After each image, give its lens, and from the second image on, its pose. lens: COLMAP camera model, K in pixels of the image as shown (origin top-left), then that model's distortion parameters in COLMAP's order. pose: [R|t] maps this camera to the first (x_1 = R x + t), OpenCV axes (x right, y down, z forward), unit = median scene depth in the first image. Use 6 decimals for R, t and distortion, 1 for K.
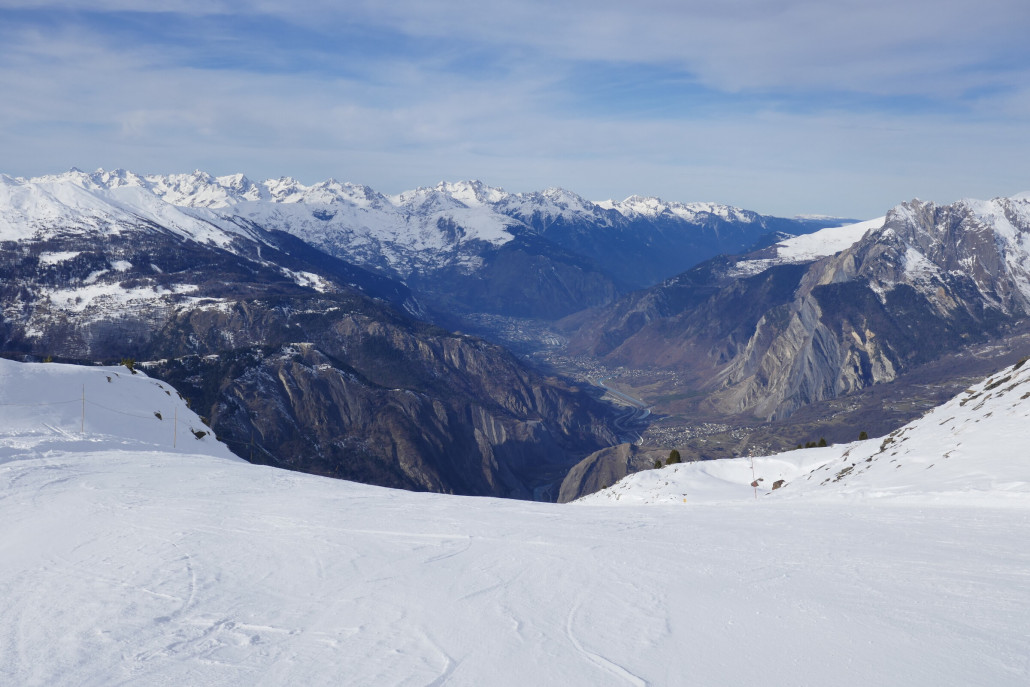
lens RADIAL K [[1126.6, 0, 514.8], [0, 1126.6, 348.0], [0, 0, 1]] dist [-0.013347, 0.000000]
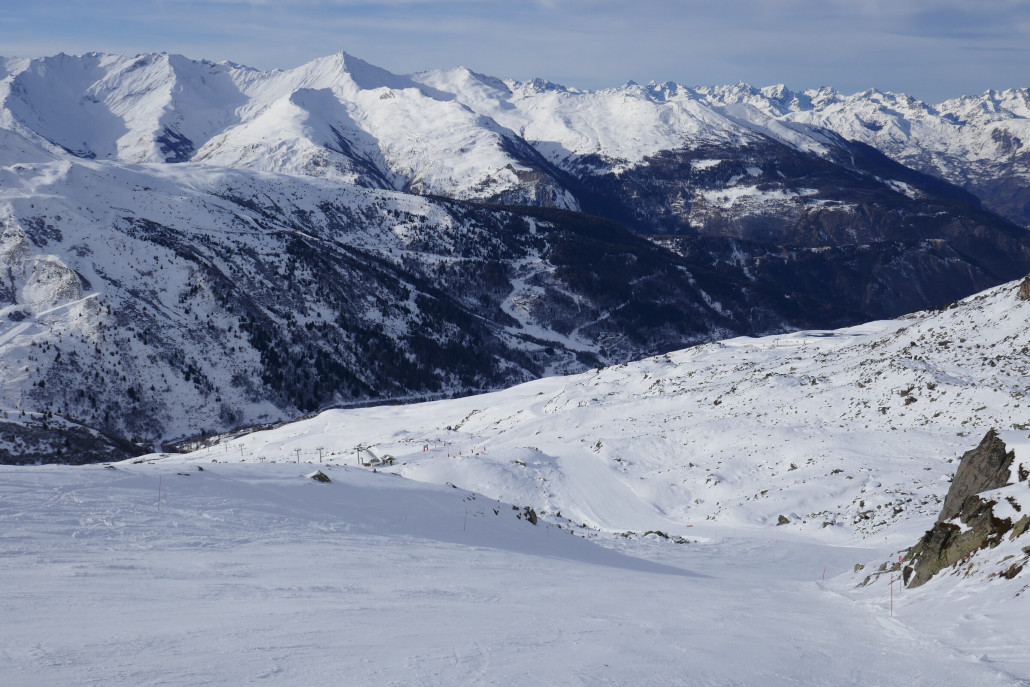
lens RADIAL K [[1126.6, 0, 516.5], [0, 1126.6, 340.8], [0, 0, 1]] dist [-0.013347, 0.000000]
pose [[0.908934, 0.078271, -0.409528, -0.067599], [-0.047410, 0.995253, 0.084992, 0.016451], [0.414237, -0.057837, 0.908330, -0.208732]]
